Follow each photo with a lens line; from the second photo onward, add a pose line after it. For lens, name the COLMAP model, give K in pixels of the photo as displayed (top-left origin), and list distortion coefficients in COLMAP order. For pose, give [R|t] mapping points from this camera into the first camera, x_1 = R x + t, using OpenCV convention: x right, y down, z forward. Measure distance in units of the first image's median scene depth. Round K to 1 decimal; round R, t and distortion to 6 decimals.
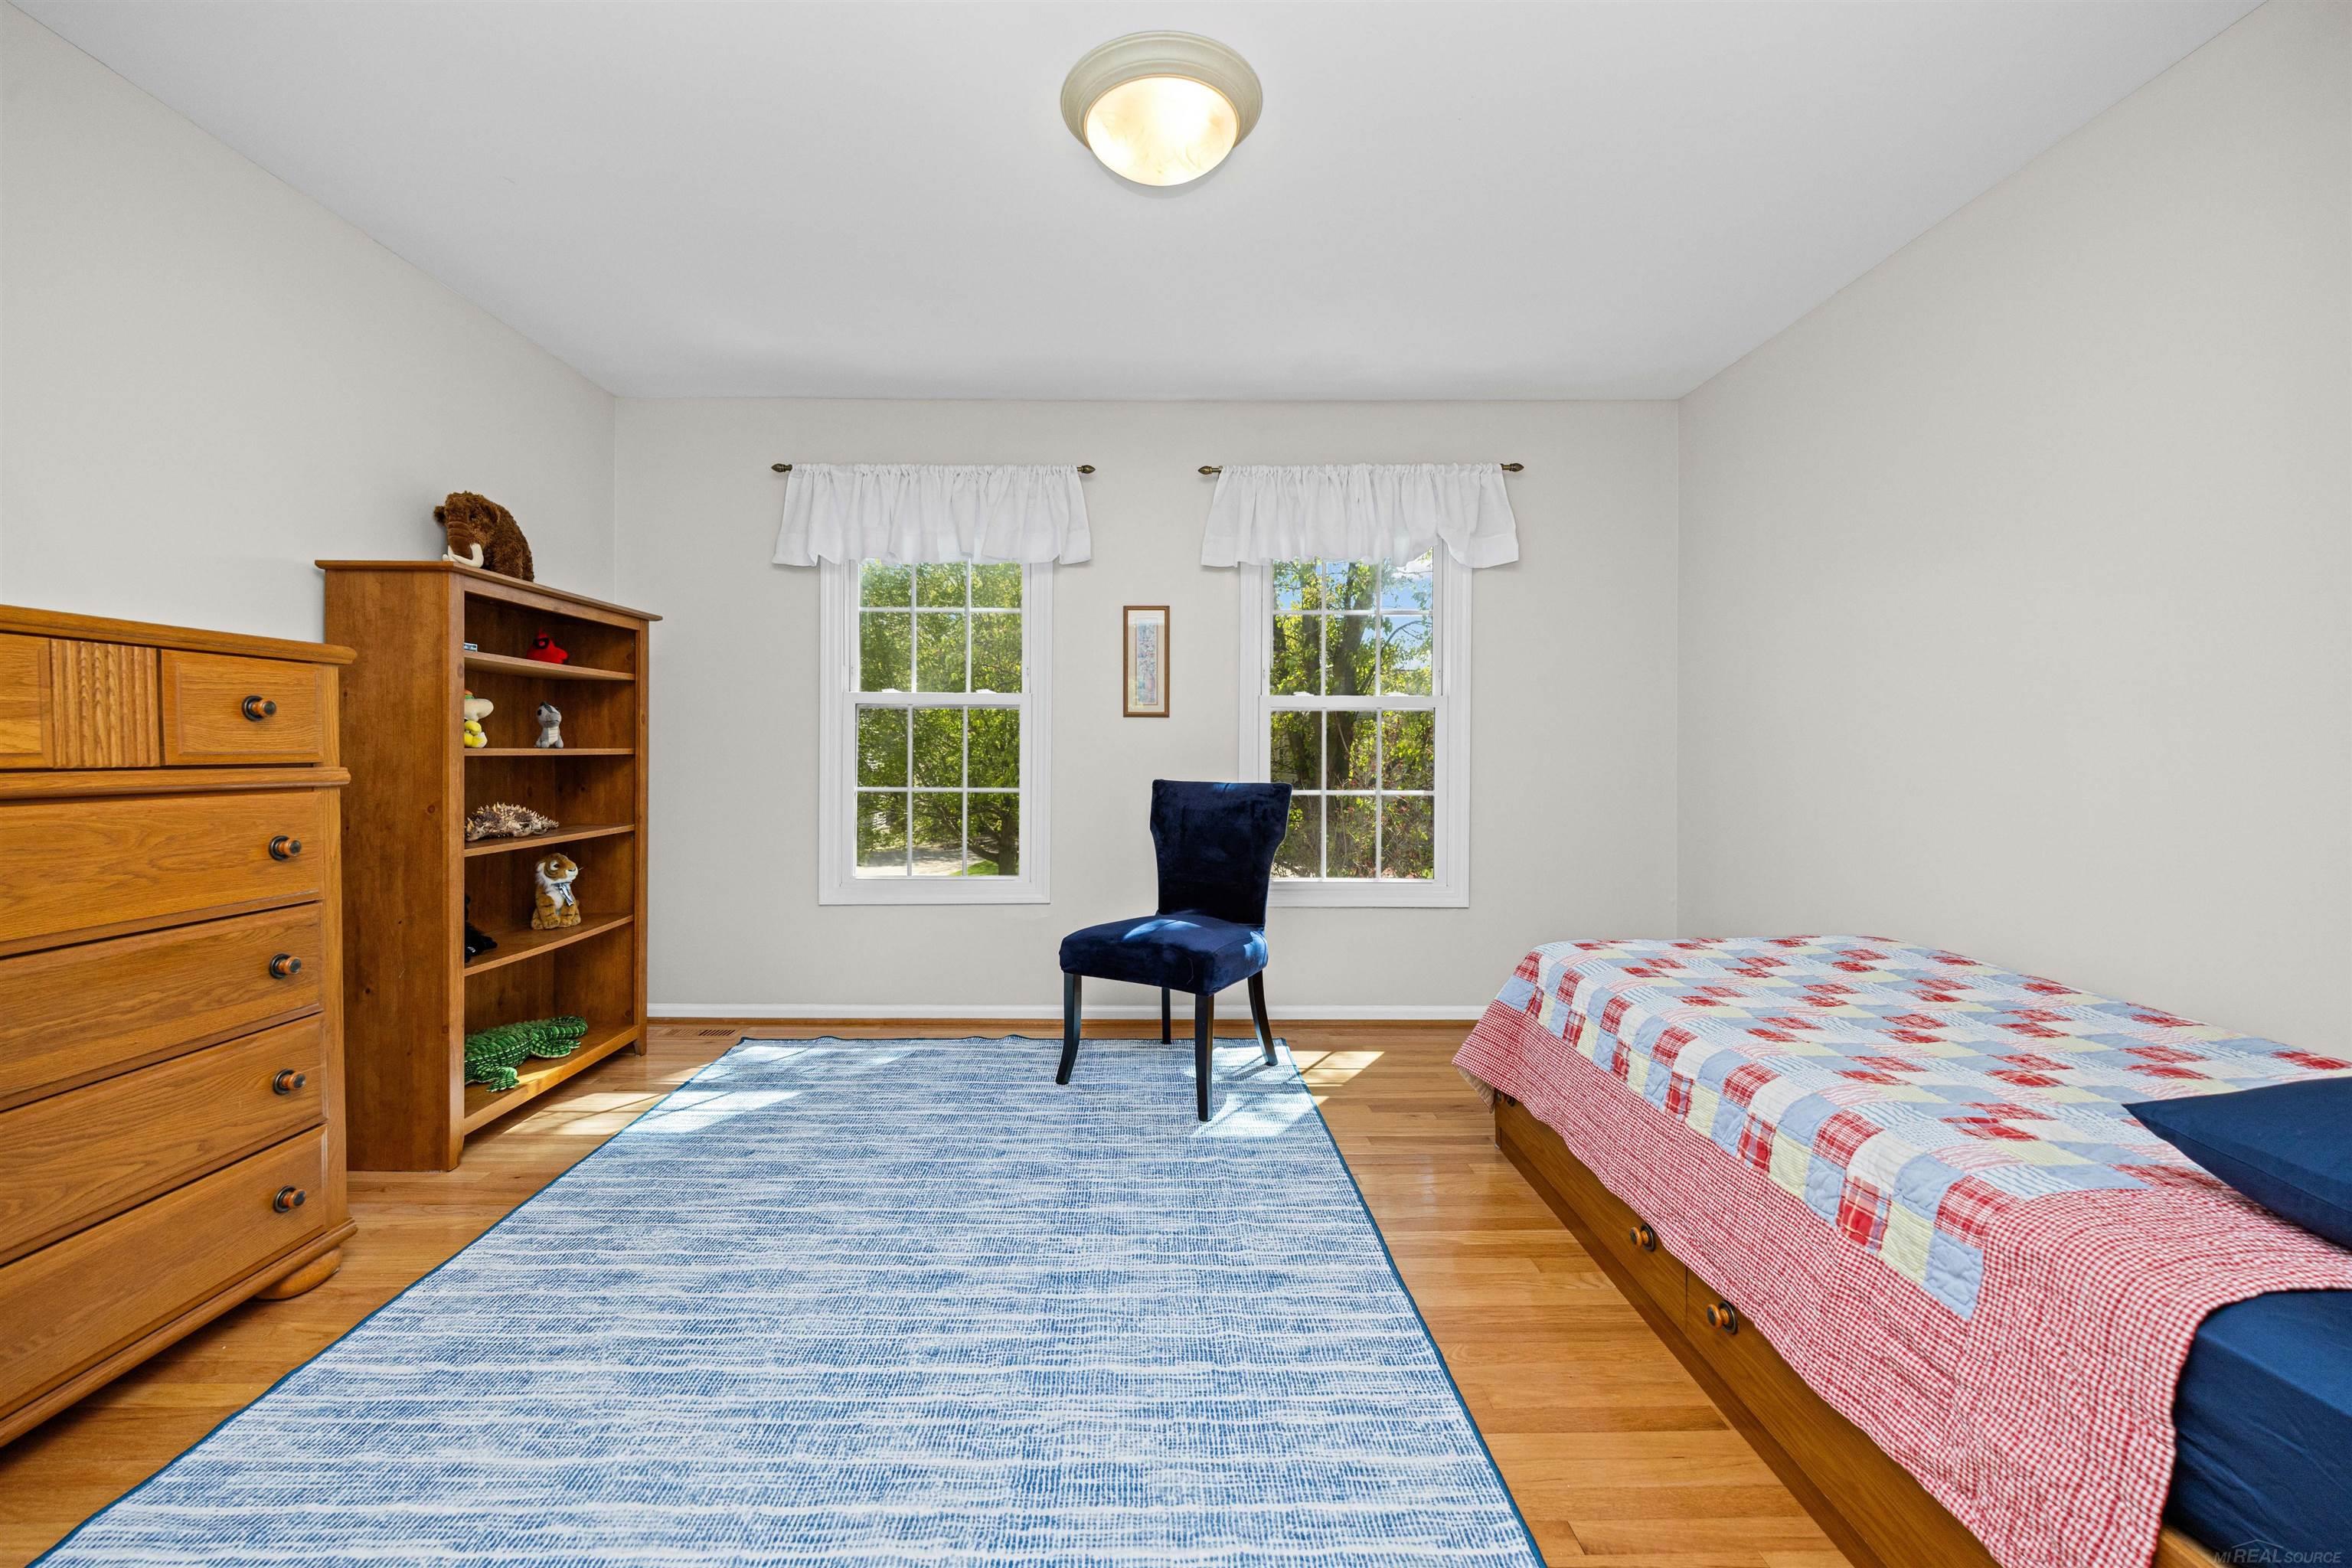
lens RADIAL K [[937.0, 0, 1150.1], [0, 937.0, 771.1], [0, 0, 1]] dist [0.002604, -0.002214]
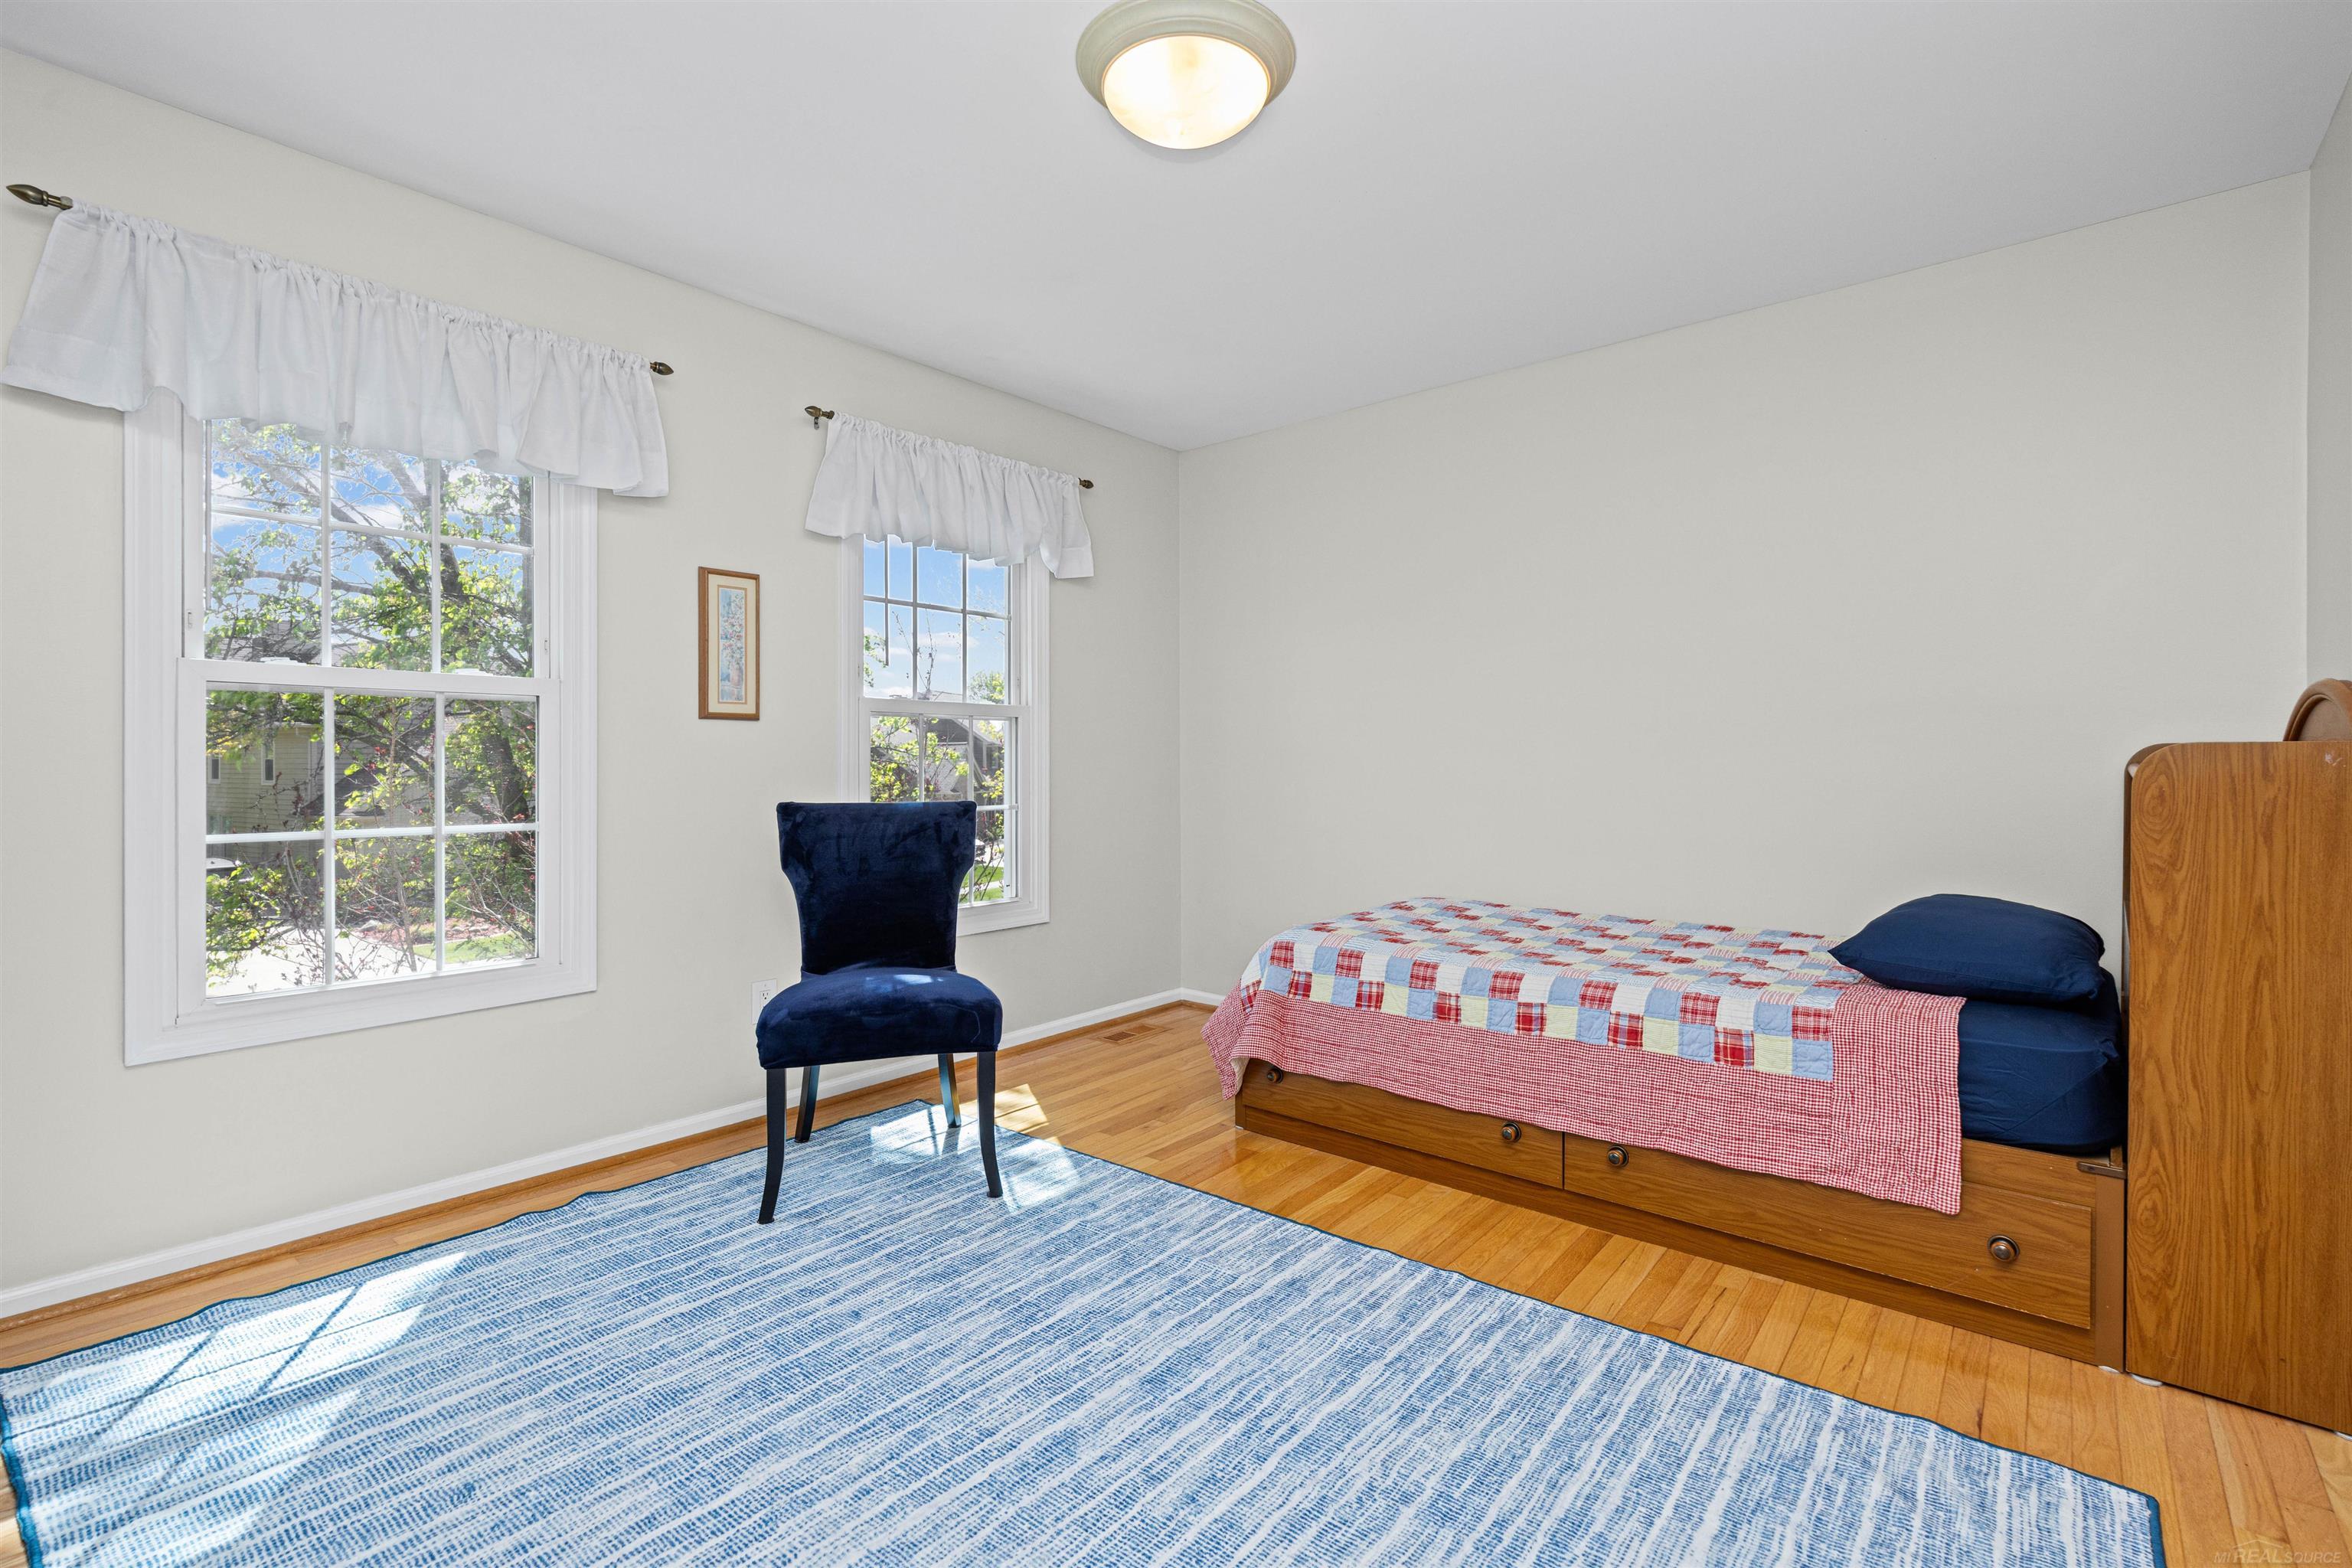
lens RADIAL K [[1072.6, 0, 1160.1], [0, 1072.6, 777.7], [0, 0, 1]] dist [0.003752, -0.001229]
pose [[0.651797, -0.016863, 0.758206, -0.610385], [0.020614, 0.999777, 0.004515, -0.011143], [-0.758114, 0.012686, 0.651999, 0.254994]]
